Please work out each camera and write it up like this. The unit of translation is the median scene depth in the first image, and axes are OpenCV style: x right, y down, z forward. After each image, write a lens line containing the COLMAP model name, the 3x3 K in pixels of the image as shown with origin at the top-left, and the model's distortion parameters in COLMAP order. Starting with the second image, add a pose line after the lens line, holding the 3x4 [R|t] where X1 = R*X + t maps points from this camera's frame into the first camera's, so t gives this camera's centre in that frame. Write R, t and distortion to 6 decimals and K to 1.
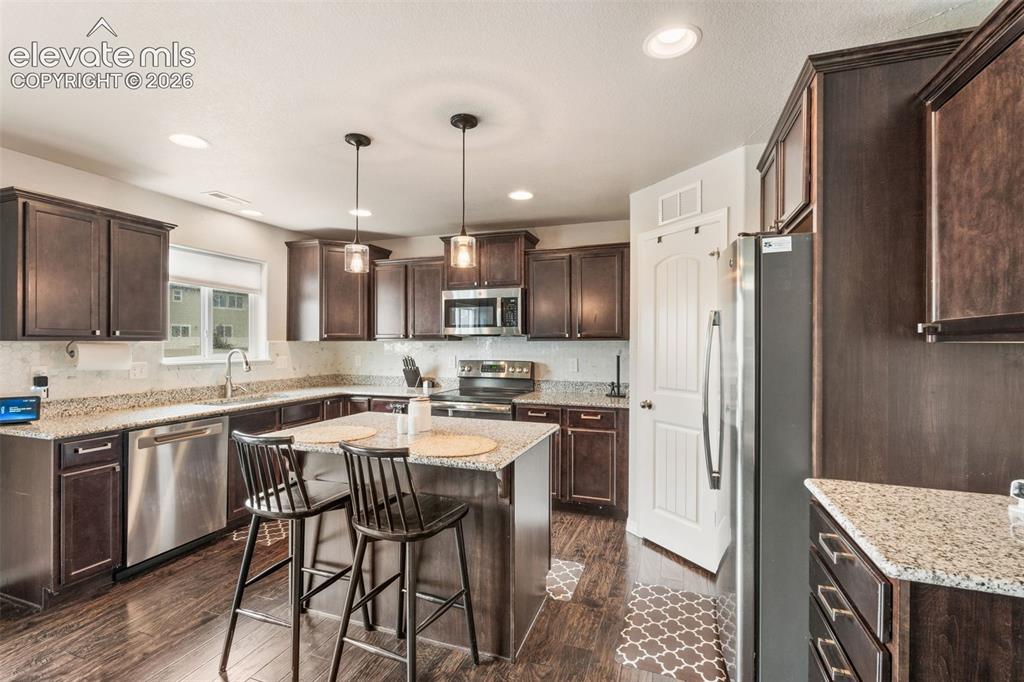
lens RADIAL K [[453.5, 0, 515.0], [0, 453.5, 338.6], [0, 0, 1]] dist [0.005408, 0.000102]
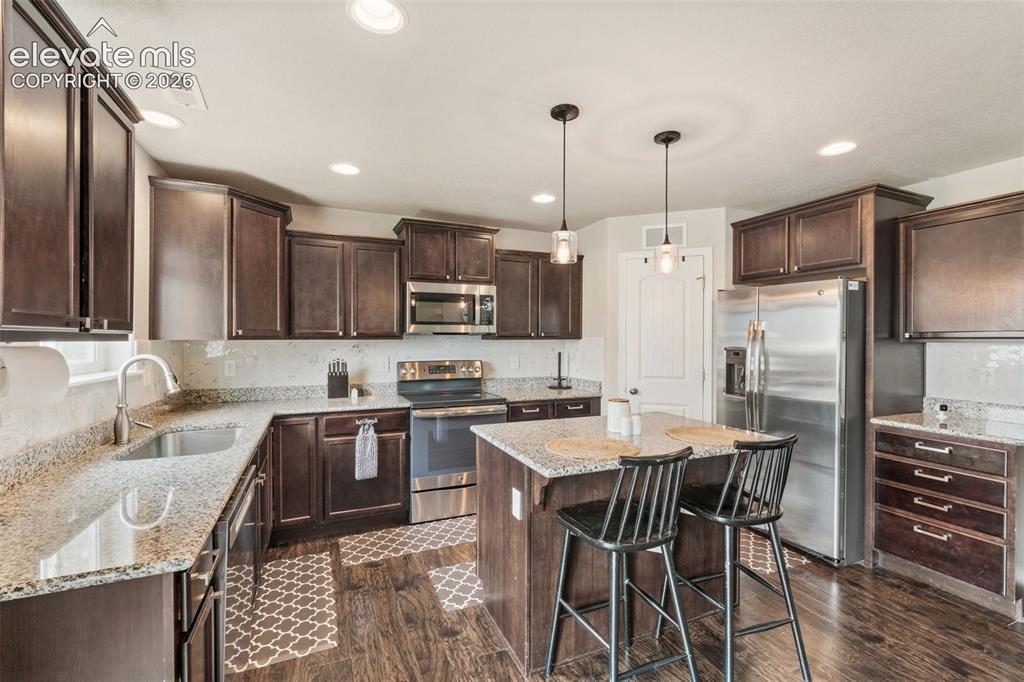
lens RADIAL K [[453.5, 0, 519.0], [0, 453.5, 346.2], [0, 0, 1]] dist [0.005408, 0.000102]
pose [[0.718050, -0.008491, 0.695940, -0.634714], [-0.005671, 0.999821, 0.018051, 0.001094], [-0.695968, -0.016908, 0.717873, 0.254479]]
